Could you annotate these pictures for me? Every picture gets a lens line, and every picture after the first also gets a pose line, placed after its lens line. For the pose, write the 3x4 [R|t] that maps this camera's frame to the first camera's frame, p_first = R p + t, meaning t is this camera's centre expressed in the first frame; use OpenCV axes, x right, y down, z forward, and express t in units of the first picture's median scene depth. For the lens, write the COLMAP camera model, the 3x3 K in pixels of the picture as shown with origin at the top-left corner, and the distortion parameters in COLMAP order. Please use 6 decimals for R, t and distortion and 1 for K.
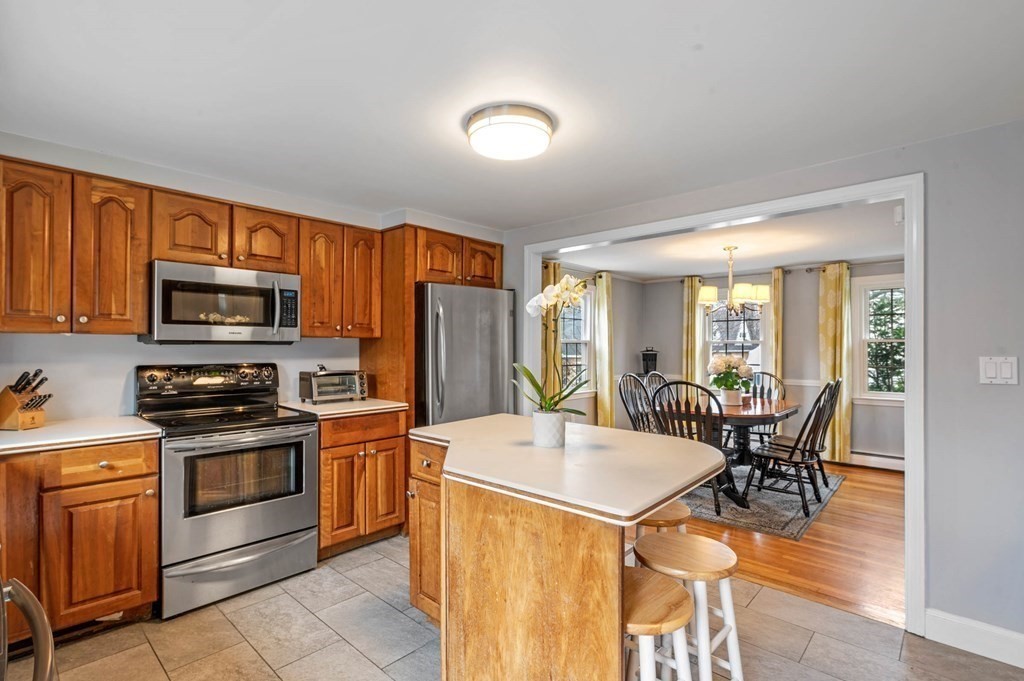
lens RADIAL K [[497.2, 0, 512.0], [0, 497.2, 340.5], [0, 0, 1]] dist [-0.000735, -0.000162]
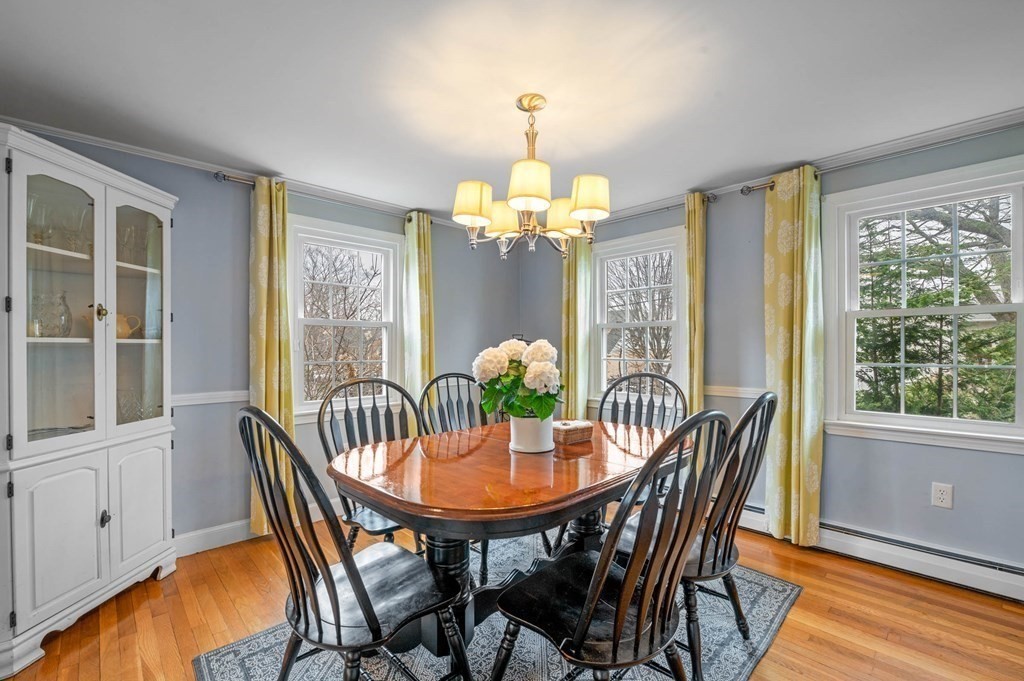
lens RADIAL K [[447.0, 0, 511.9], [0, 447.0, 345.8], [0, 0, 1]] dist [-0.003723, -0.000457]
pose [[0.997997, -0.003739, -0.063143, 0.375213], [0.004456, 0.999927, 0.011221, 0.026299], [0.063097, -0.011480, 0.997941, 0.494617]]
